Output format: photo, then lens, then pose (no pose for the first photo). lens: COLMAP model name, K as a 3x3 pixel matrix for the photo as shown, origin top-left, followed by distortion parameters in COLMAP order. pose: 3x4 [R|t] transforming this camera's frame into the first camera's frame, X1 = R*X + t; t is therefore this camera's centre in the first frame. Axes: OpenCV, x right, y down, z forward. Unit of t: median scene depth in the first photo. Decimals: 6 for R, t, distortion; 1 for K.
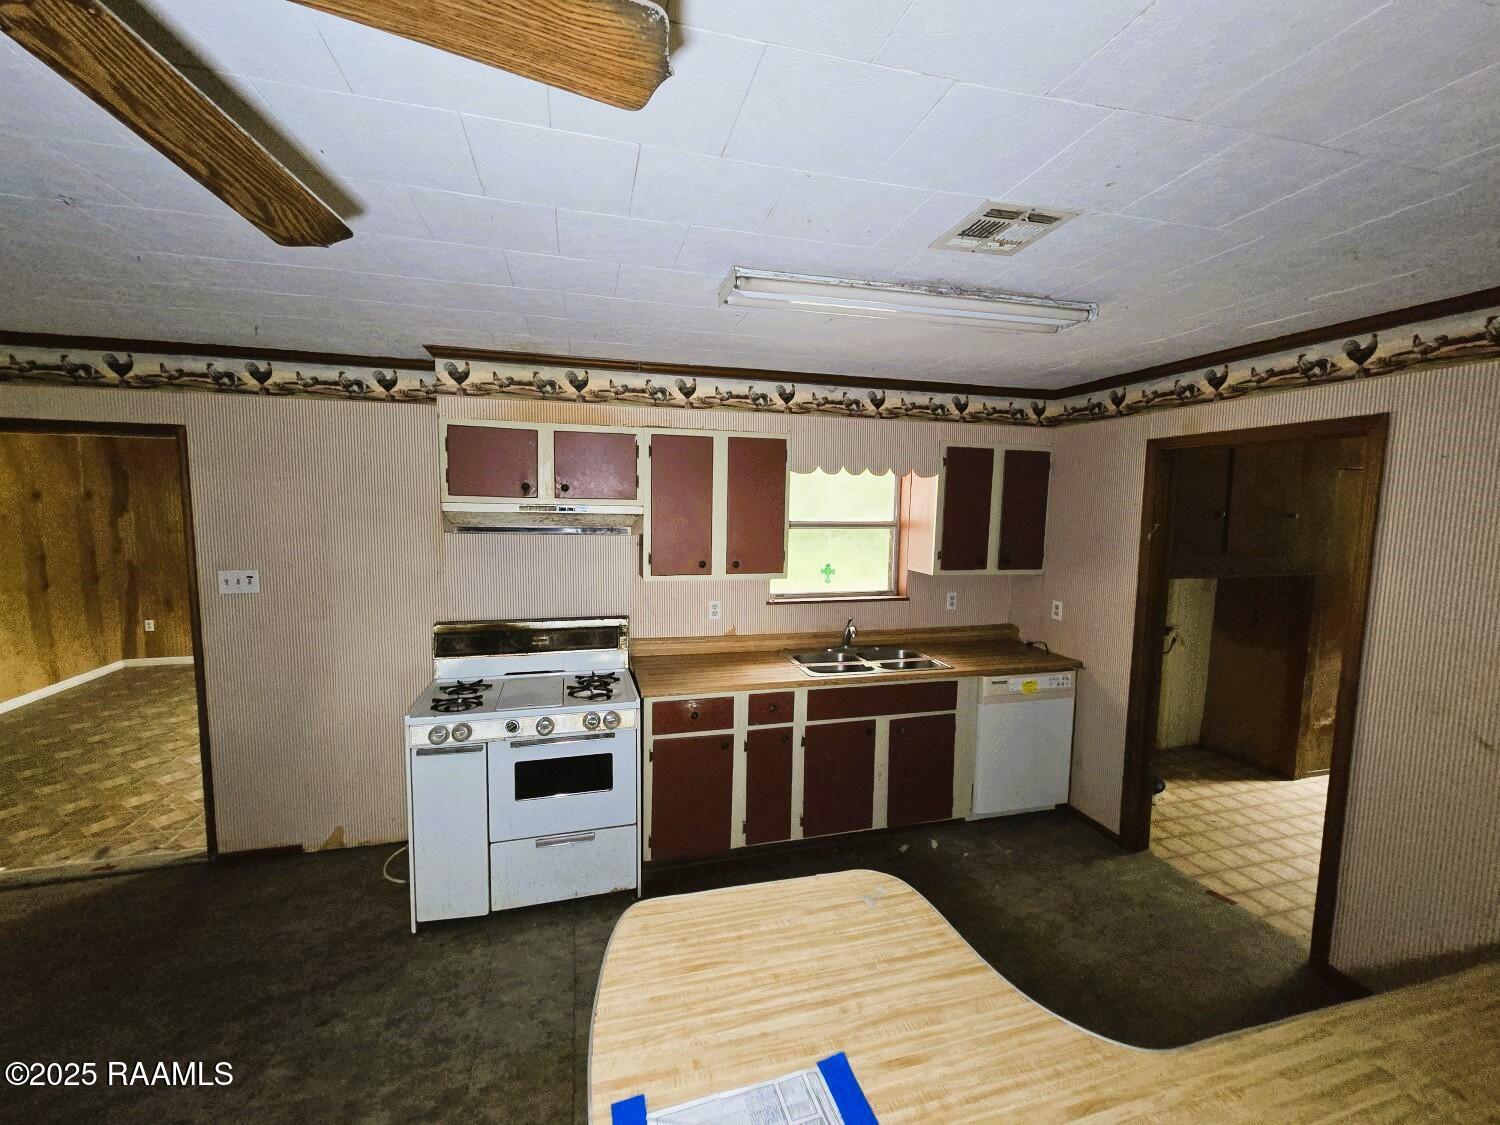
lens RADIAL K [[612.0, 0, 750.0], [0, 612.0, 562.5], [0, 0, 1]] dist [-0.000499, -0.000046]
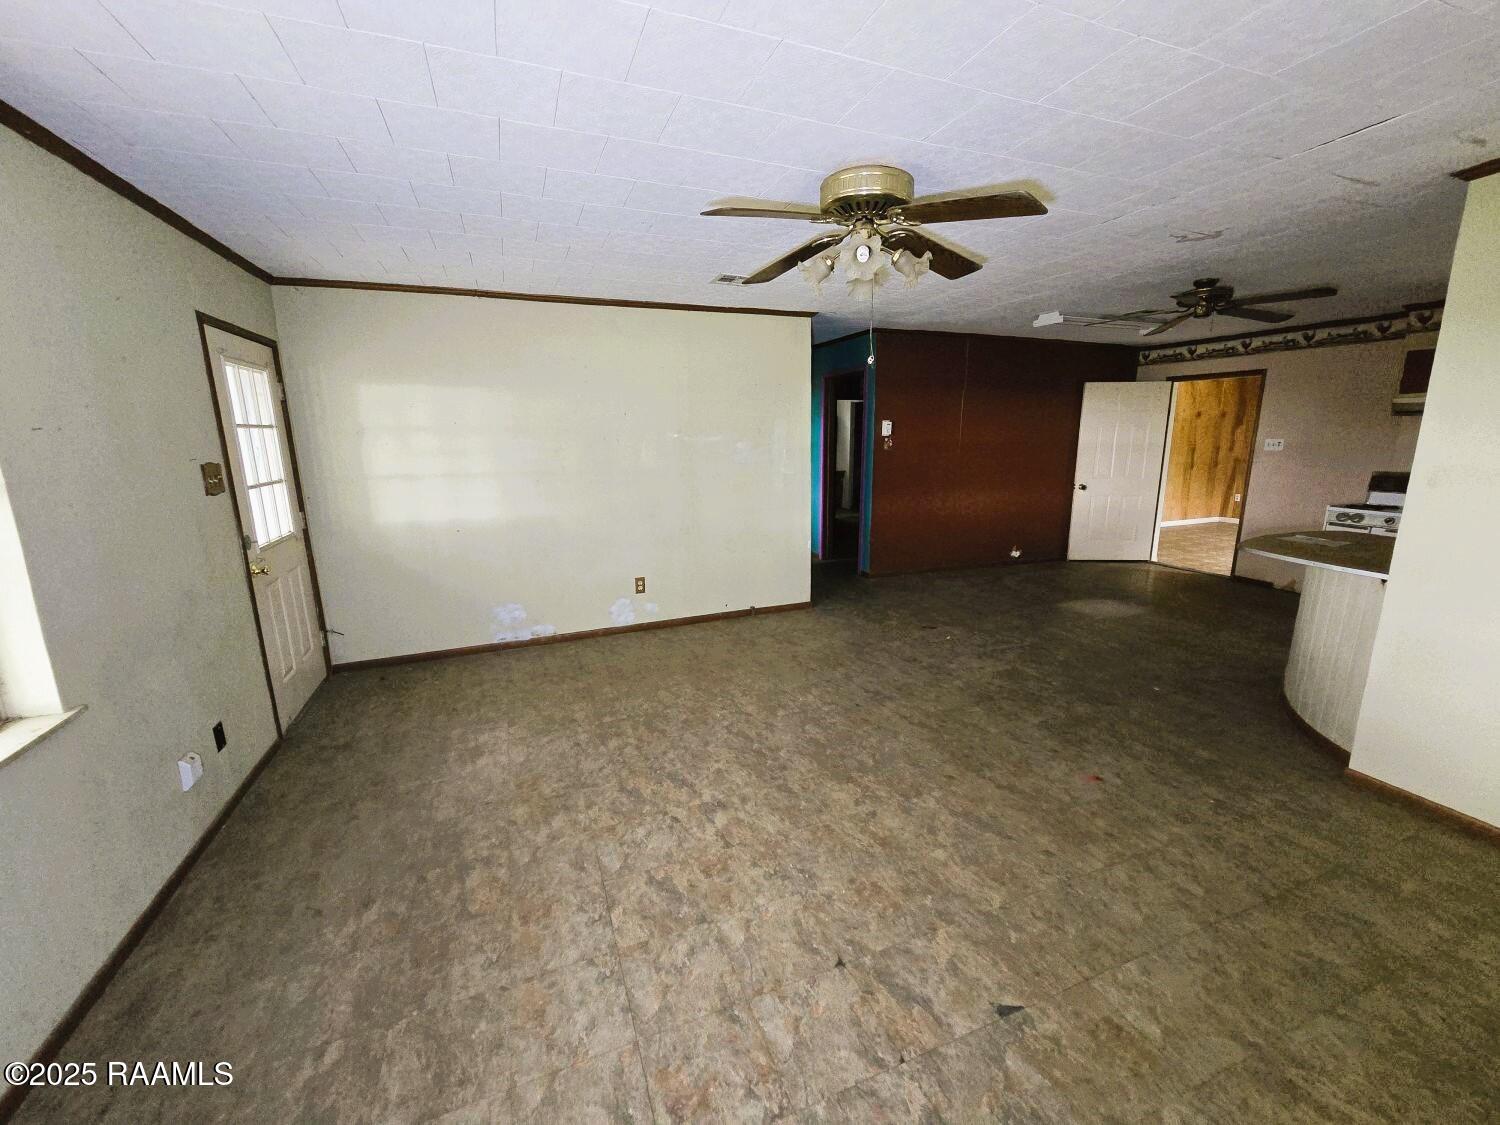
lens RADIAL K [[612.0, 0, 750.0], [0, 612.0, 562.5], [0, 0, 1]] dist [-0.000499, -0.000046]
pose [[0.096198, 0.193965, -0.976280, 1.005770], [-0.089976, 0.978508, 0.185542, 0.183302], [0.991287, 0.069993, 0.111583, -0.882571]]
